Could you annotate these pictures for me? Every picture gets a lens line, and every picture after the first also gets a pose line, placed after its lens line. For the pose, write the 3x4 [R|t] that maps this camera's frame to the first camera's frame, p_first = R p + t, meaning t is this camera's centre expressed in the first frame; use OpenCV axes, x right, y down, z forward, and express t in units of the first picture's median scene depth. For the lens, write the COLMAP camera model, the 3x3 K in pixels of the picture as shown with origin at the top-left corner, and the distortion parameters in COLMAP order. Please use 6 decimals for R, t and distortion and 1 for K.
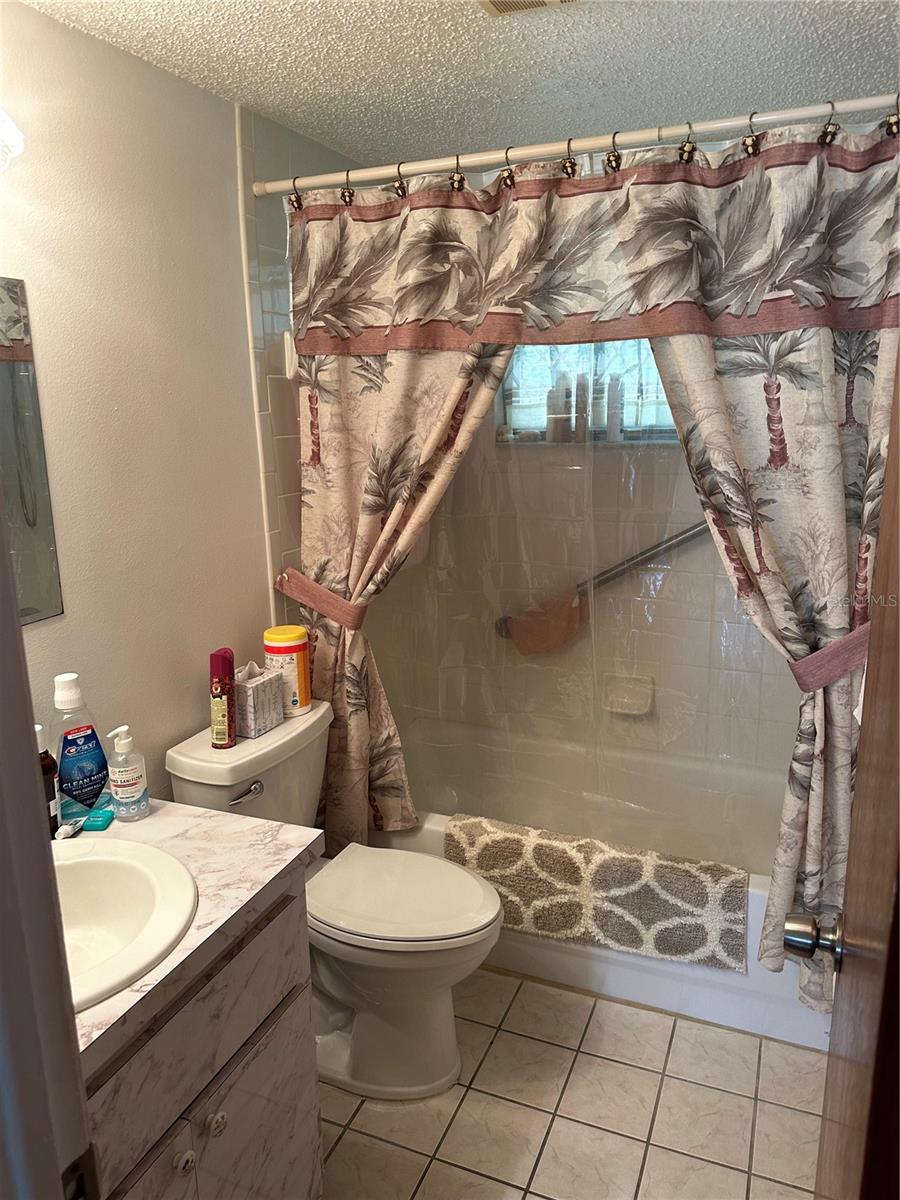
lens RADIAL K [[857.6, 0, 447.5], [0, 857.6, 602.8], [0, 0, 1]] dist [0.074941, -0.062514]
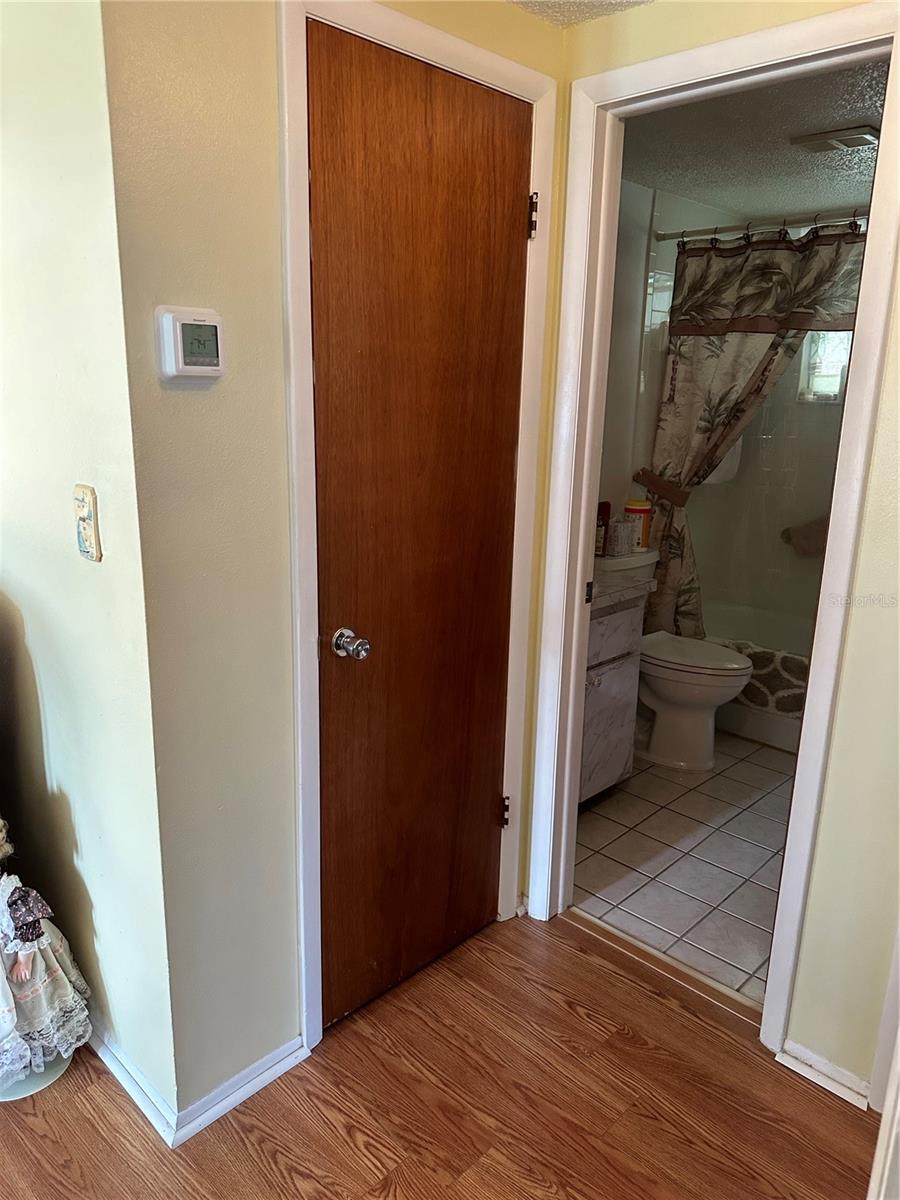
lens RADIAL K [[857.6, 0, 447.1], [0, 857.6, 600.5], [0, 0, 1]] dist [0.074941, -0.062514]
pose [[0.934812, 0.124414, -0.332637, 0.047298], [-0.120395, 0.992186, 0.032751, 0.223602], [0.334112, 0.009431, 0.942486, -0.737427]]
